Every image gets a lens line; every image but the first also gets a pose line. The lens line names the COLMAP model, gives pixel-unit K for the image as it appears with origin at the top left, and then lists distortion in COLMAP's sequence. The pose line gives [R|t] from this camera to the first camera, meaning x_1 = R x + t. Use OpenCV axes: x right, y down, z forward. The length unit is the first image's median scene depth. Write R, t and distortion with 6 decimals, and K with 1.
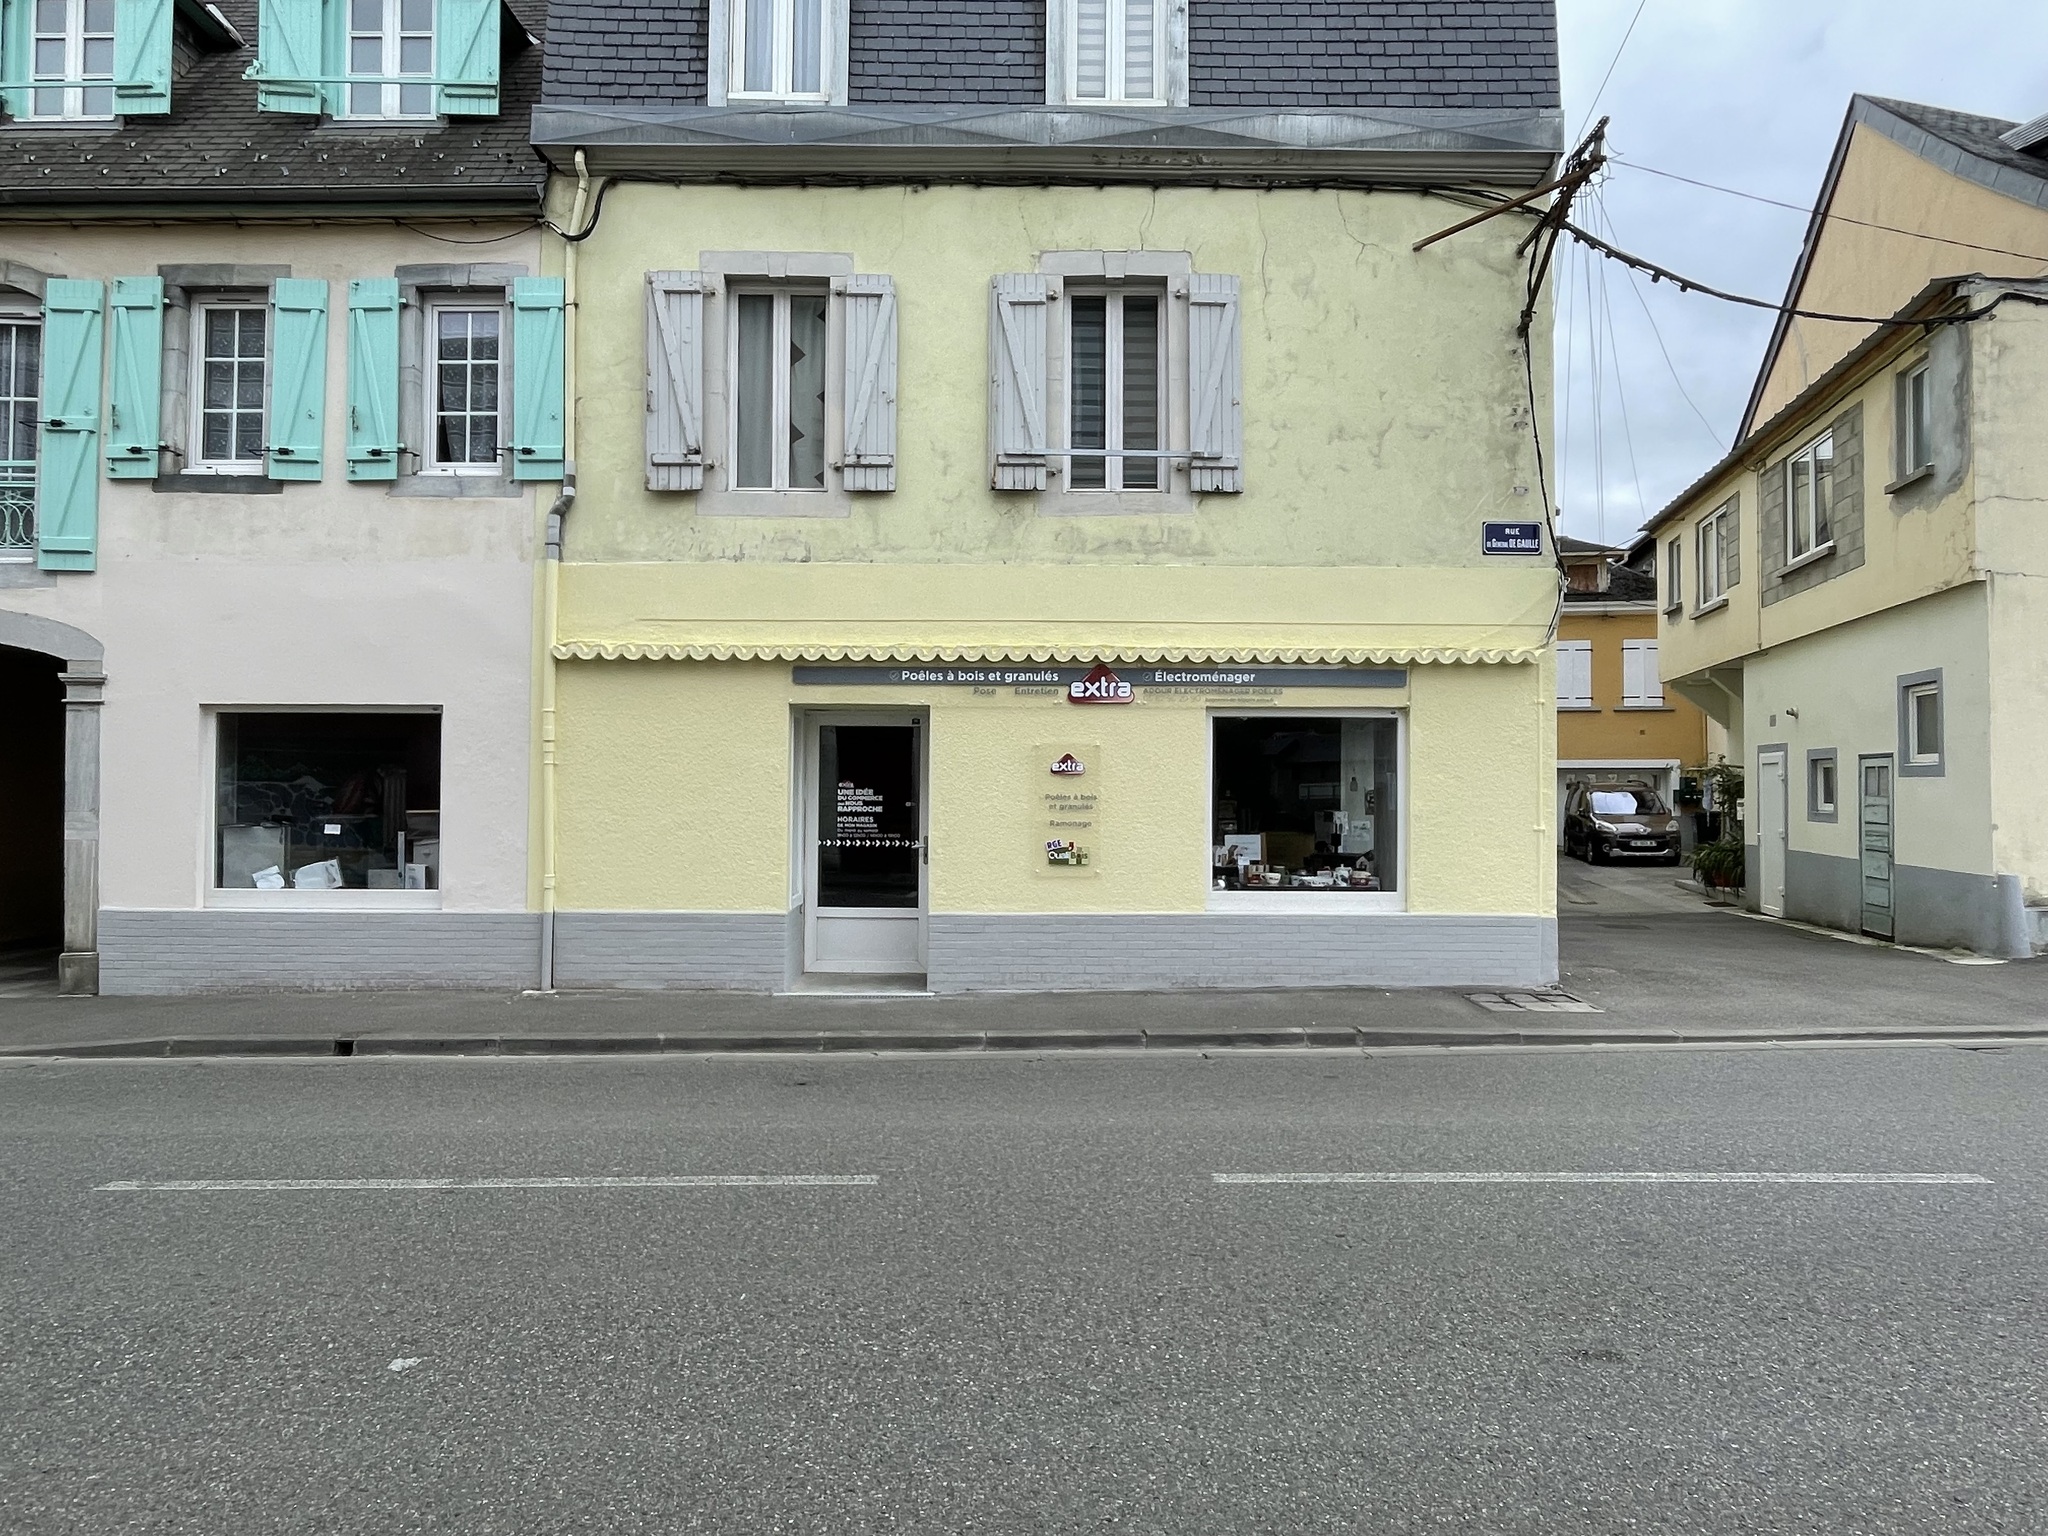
lens RADIAL K [[1176.5, 0, 1028.9], [0, 1176.5, 764.1], [0, 0, 1]] dist [-0.005925, 0.003091]
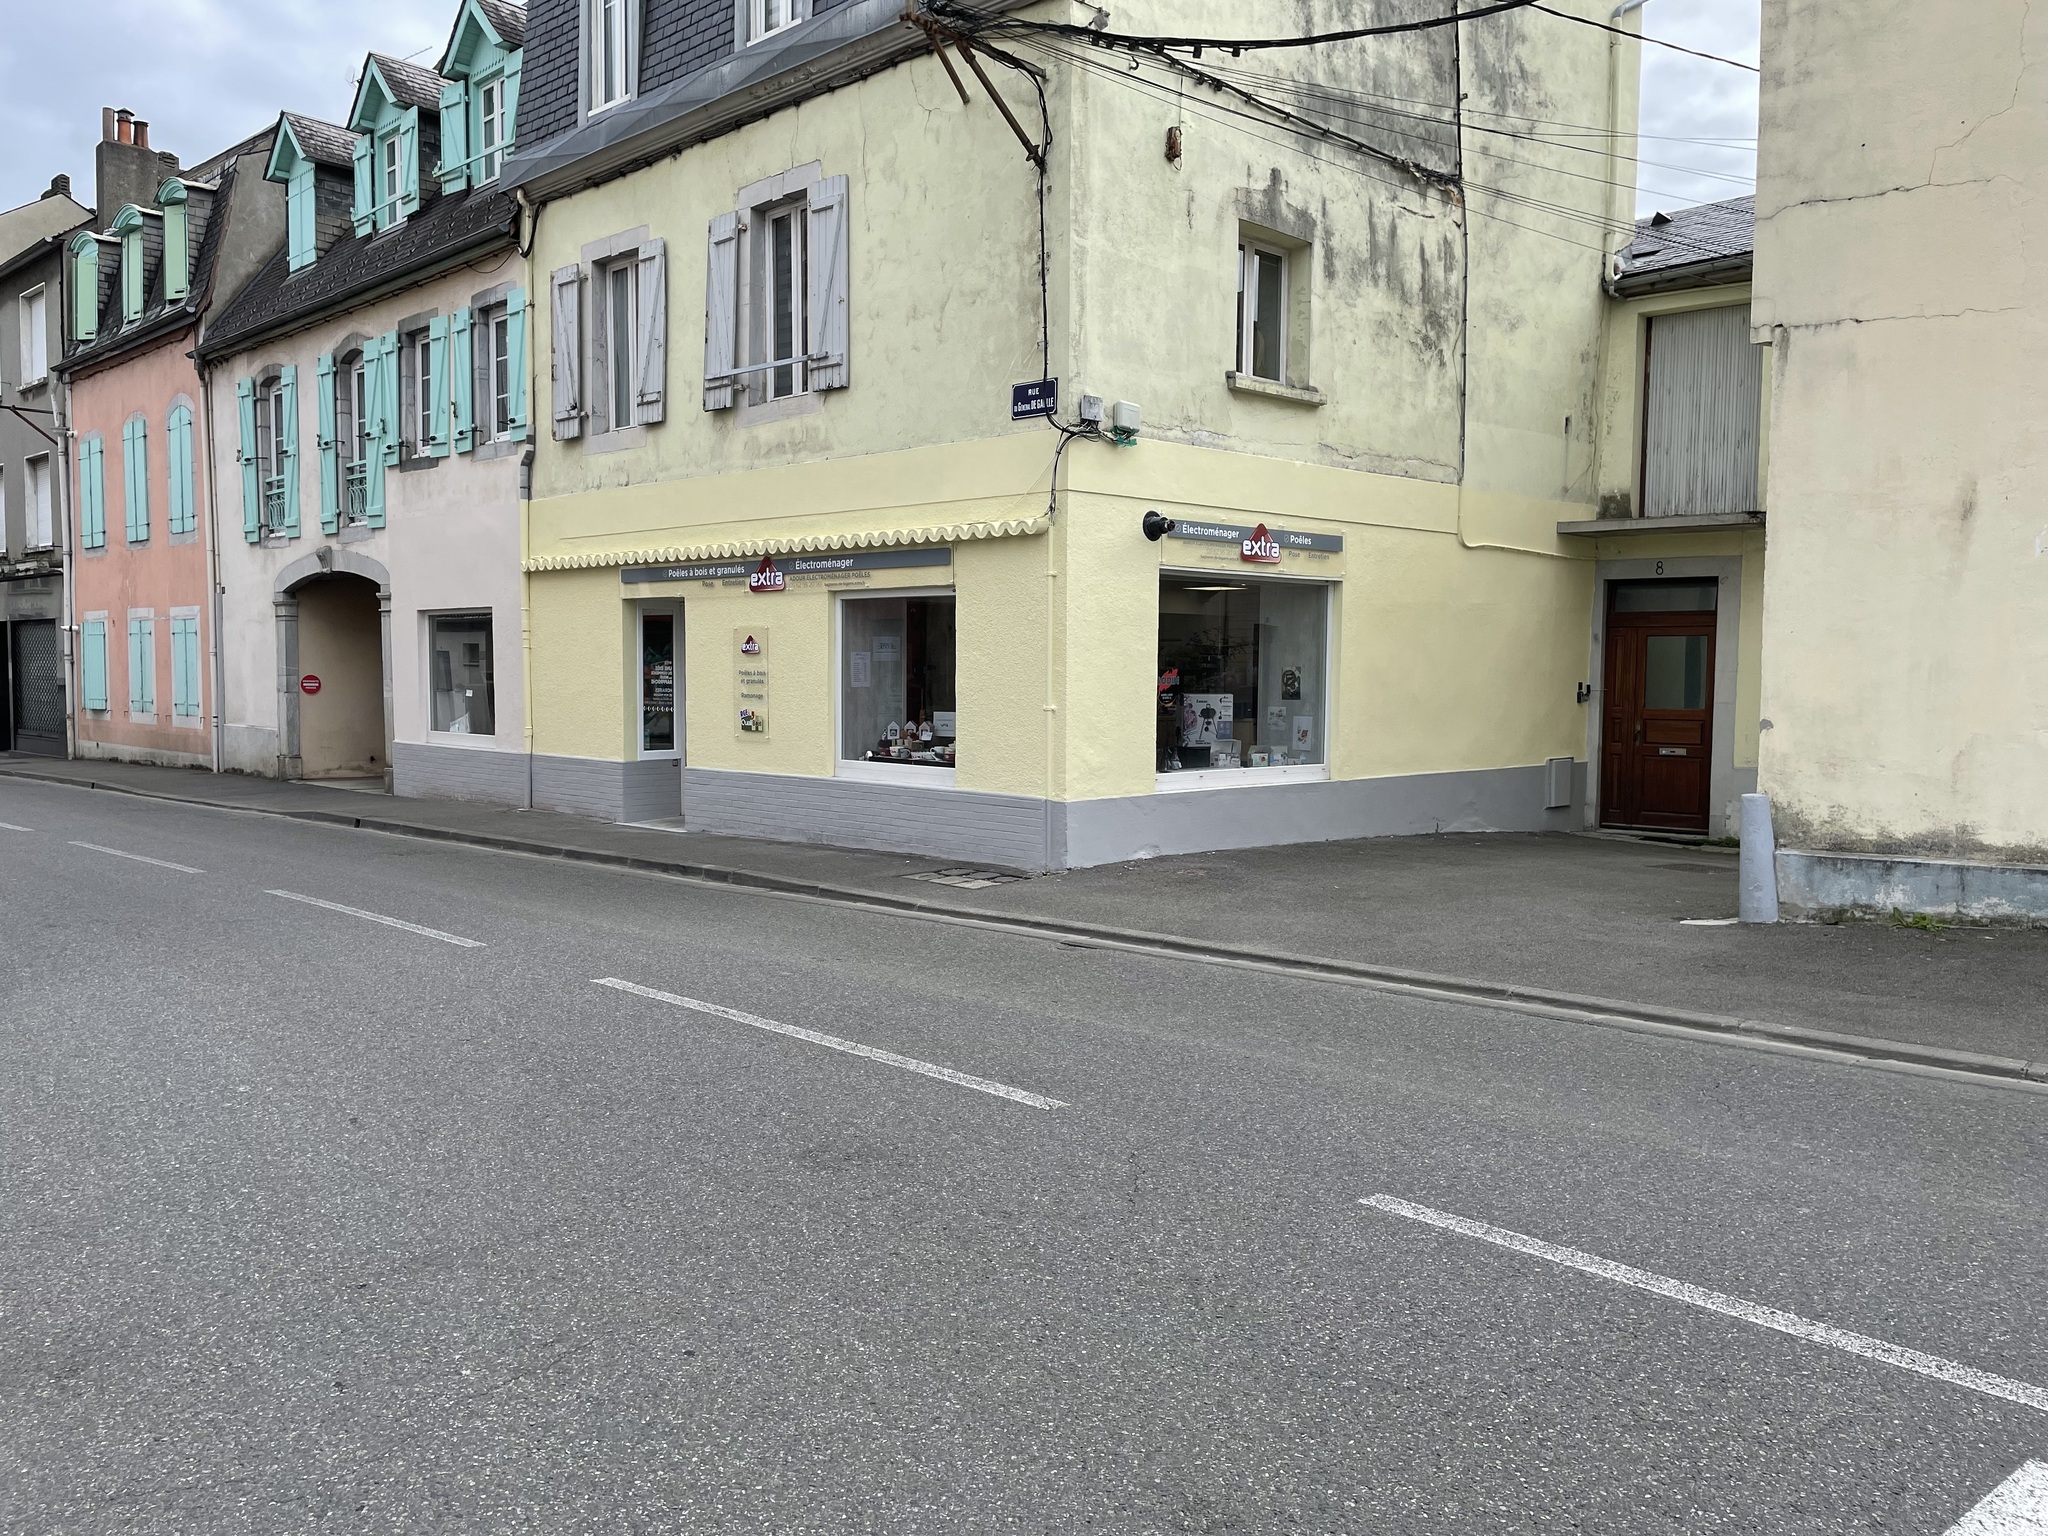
lens RADIAL K [[1636.2, 0, 969.3], [0, 1636.2, 781.5], [0, 0, 1]] dist [0.040933, -0.056385]
pose [[0.680717, 0.052294, -0.730678, 1.368646], [0.016758, 0.996076, 0.086900, -0.002145], [0.732355, -0.071399, 0.677169, 0.052081]]
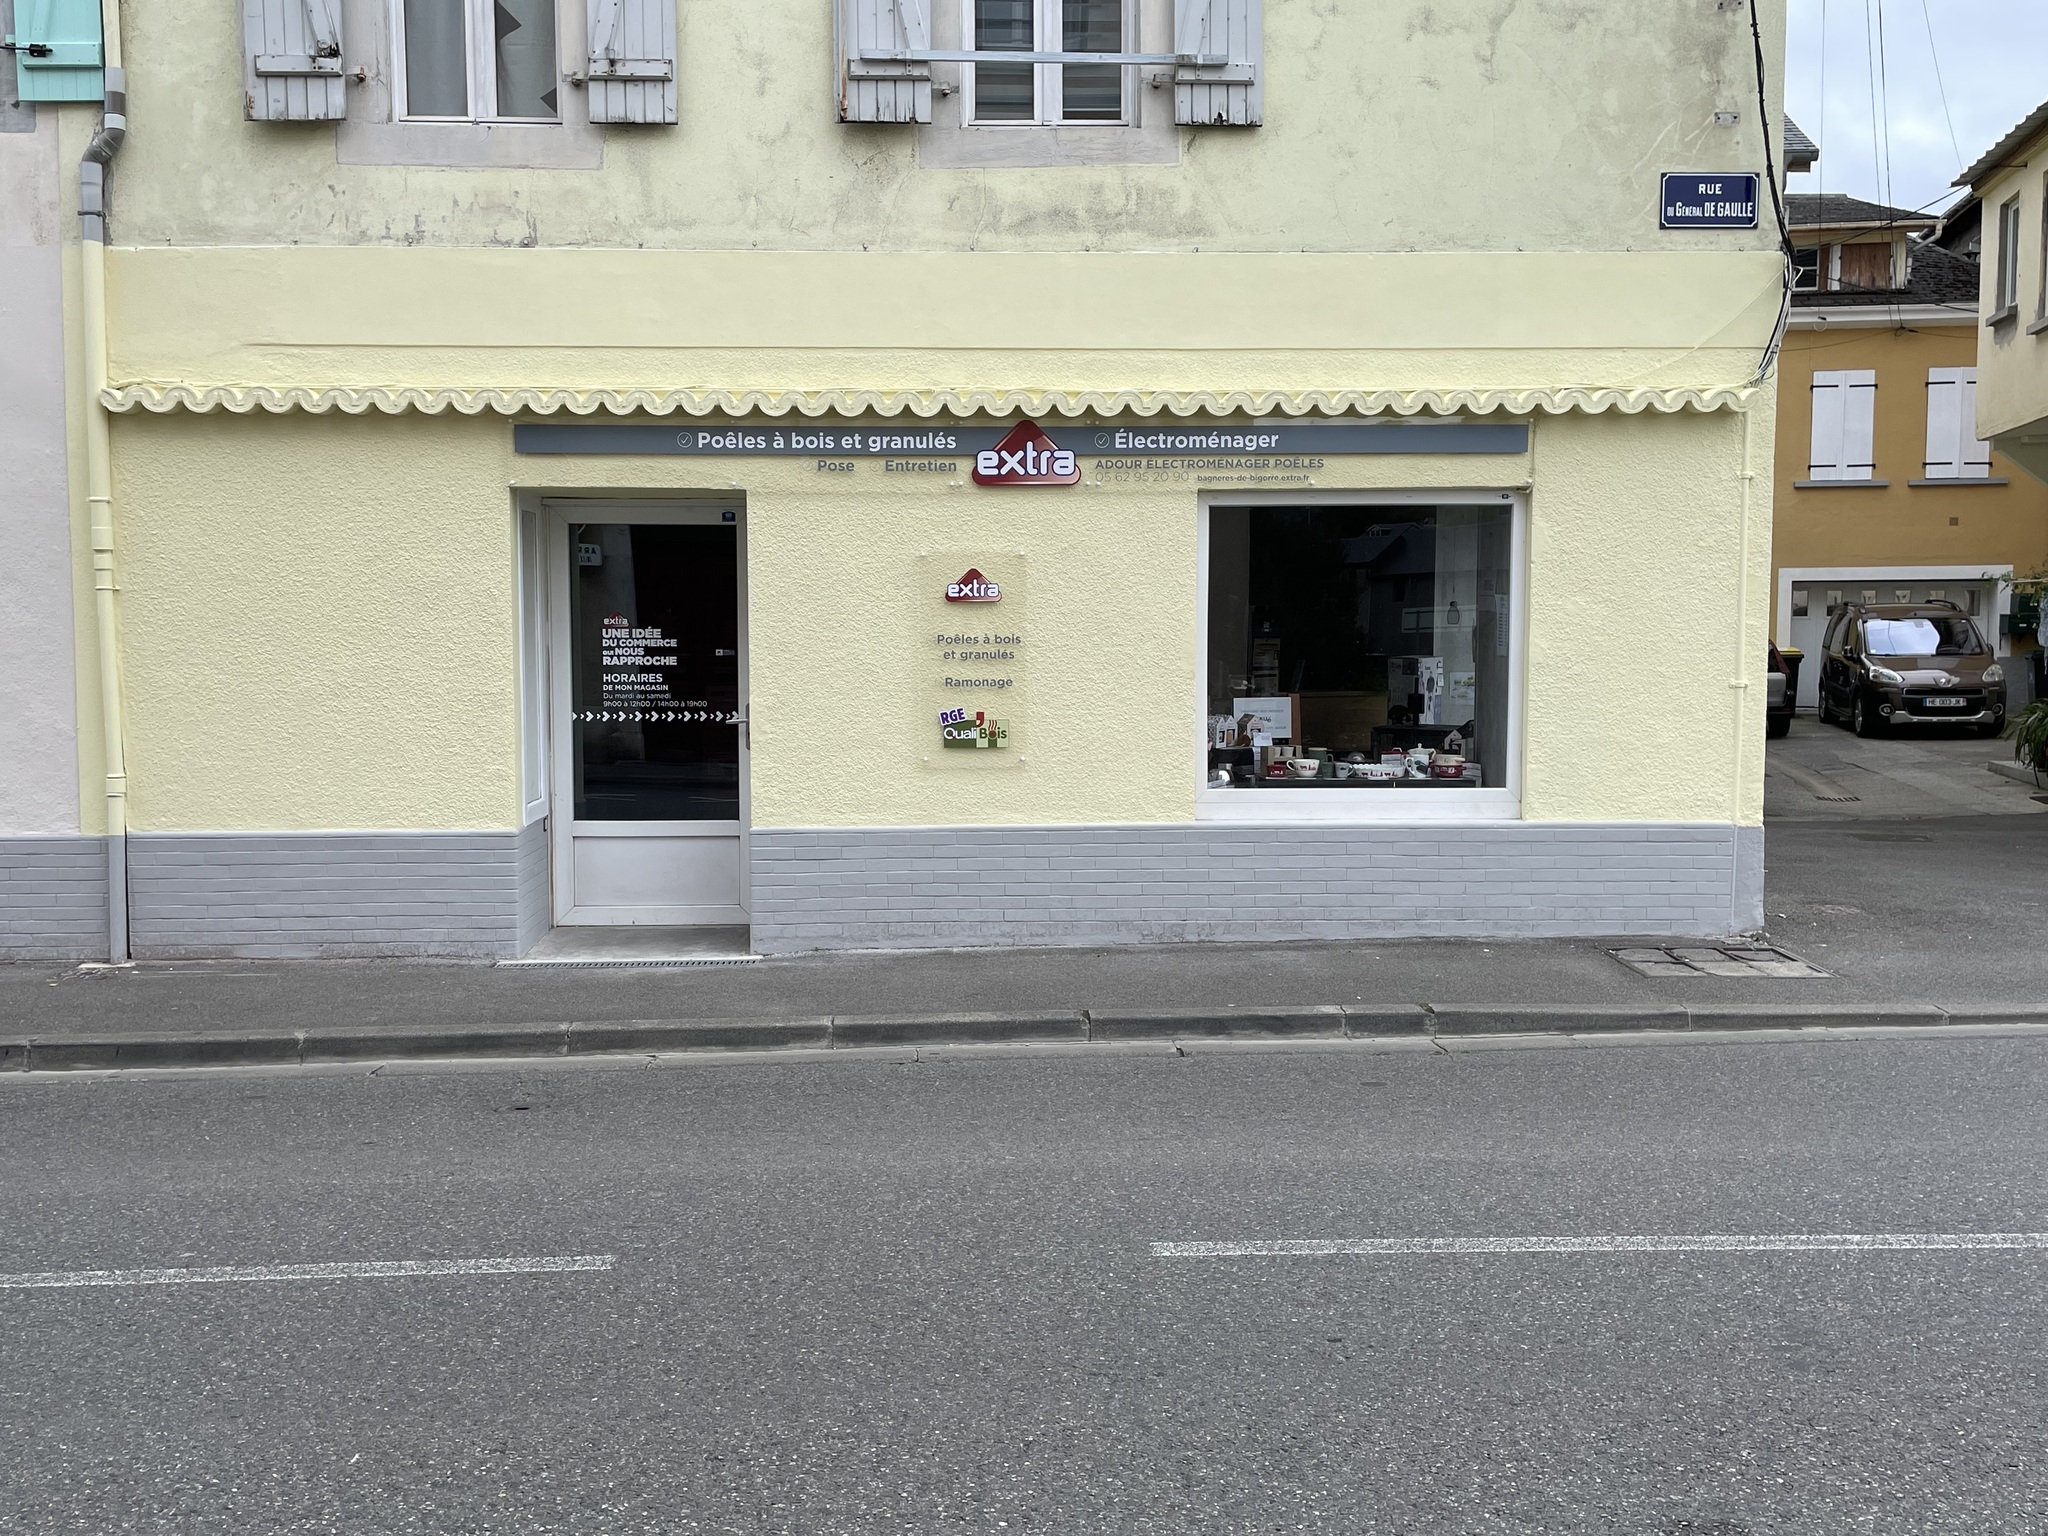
lens RADIAL K [[1891.0, 0, 1021.4], [0, 1891.0, 755.8], [0, 0, 1]] dist [0.090999, -0.124864]
pose [[0.999661, -0.009585, 0.024228, 0.033497], [0.007320, 0.995744, 0.091875, -0.002056], [-0.025006, -0.091666, 0.995476, 0.007554]]
